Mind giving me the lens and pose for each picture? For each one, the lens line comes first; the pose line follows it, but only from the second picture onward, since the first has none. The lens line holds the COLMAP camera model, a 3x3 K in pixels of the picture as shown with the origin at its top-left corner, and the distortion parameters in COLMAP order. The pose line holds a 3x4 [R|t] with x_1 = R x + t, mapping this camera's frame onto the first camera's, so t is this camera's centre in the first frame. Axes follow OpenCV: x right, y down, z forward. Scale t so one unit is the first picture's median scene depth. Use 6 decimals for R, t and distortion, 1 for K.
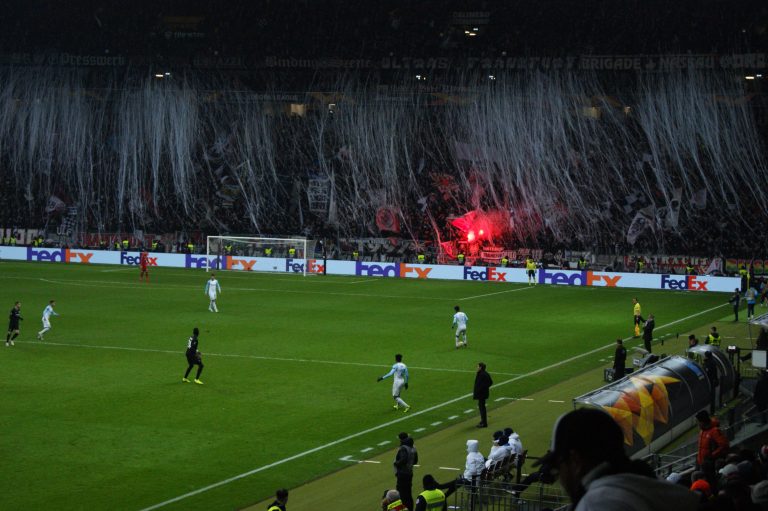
lens RADIAL K [[1773.4, 0, 394.4], [0, 1773.4, 254.2], [0, 0, 1]] dist [0.021395, -0.180618]
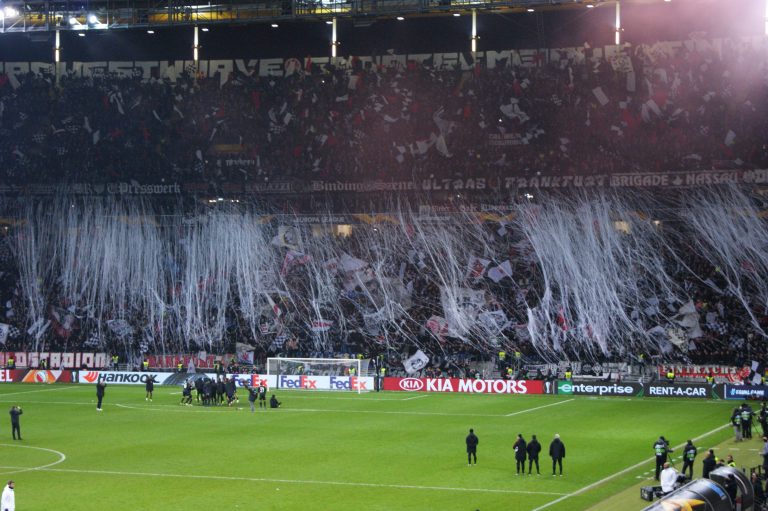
lens RADIAL K [[1858.1, 0, 382.7], [0, 1858.1, 233.2], [0, 0, 1]] dist [0.000062, 0.348531]
pose [[0.999445, -0.026635, -0.020000, -0.011203], [0.025542, 0.998266, -0.053038, -0.023670], [0.021378, 0.052497, 0.998392, -0.120673]]
